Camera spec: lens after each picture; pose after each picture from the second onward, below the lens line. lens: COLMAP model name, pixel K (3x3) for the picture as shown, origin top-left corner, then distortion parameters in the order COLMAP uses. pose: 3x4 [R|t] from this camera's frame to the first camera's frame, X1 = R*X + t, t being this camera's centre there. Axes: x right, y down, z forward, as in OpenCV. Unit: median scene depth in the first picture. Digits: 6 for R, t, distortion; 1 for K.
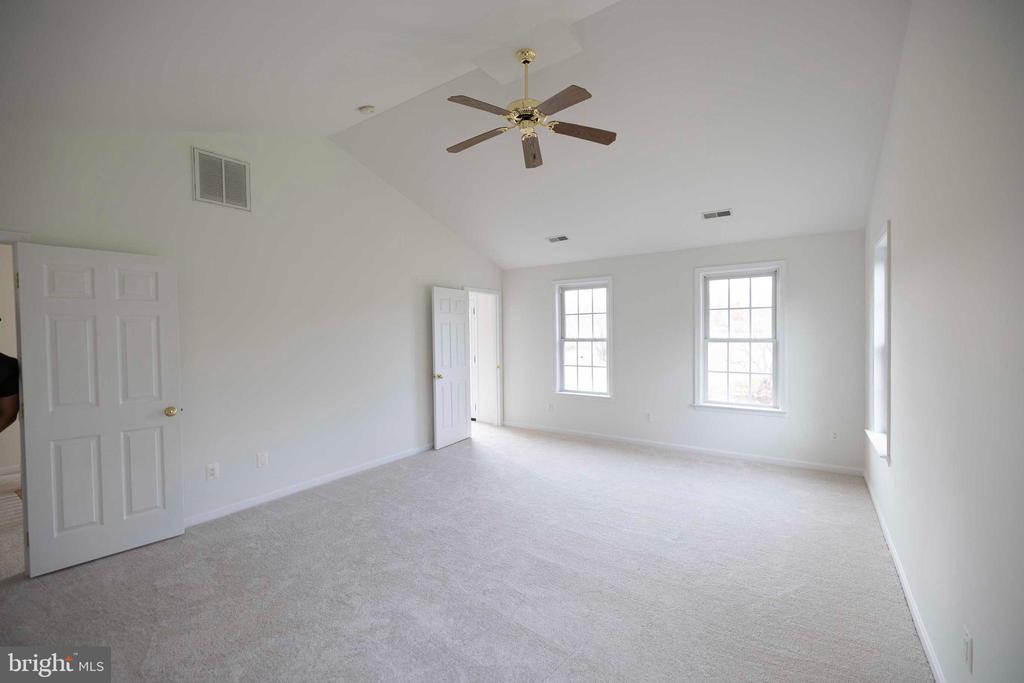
lens RADIAL K [[430.0, 0, 508.3], [0, 430.0, 343.0], [0, 0, 1]] dist [0.002806, -0.000945]
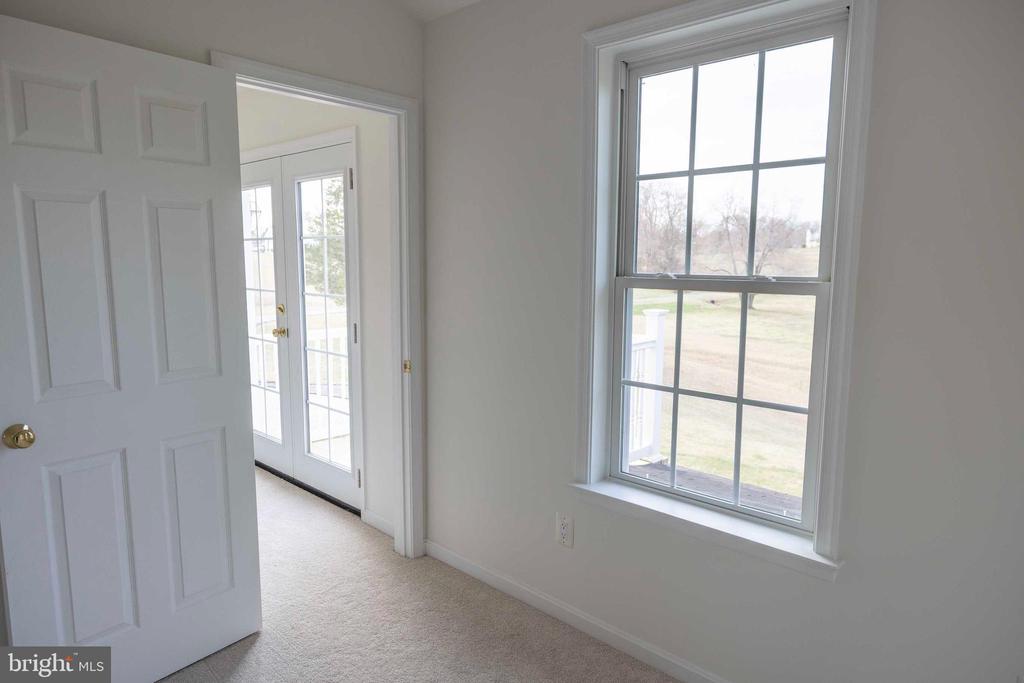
lens RADIAL K [[633.5, 0, 512.8], [0, 633.5, 341.5], [0, 0, 1]] dist [-0.011292, -0.001190]
pose [[0.991156, 0.040780, -0.126280, 0.111507], [-0.027611, 0.994159, 0.104335, -0.008971], [0.129797, -0.099925, 0.986493, 0.626332]]
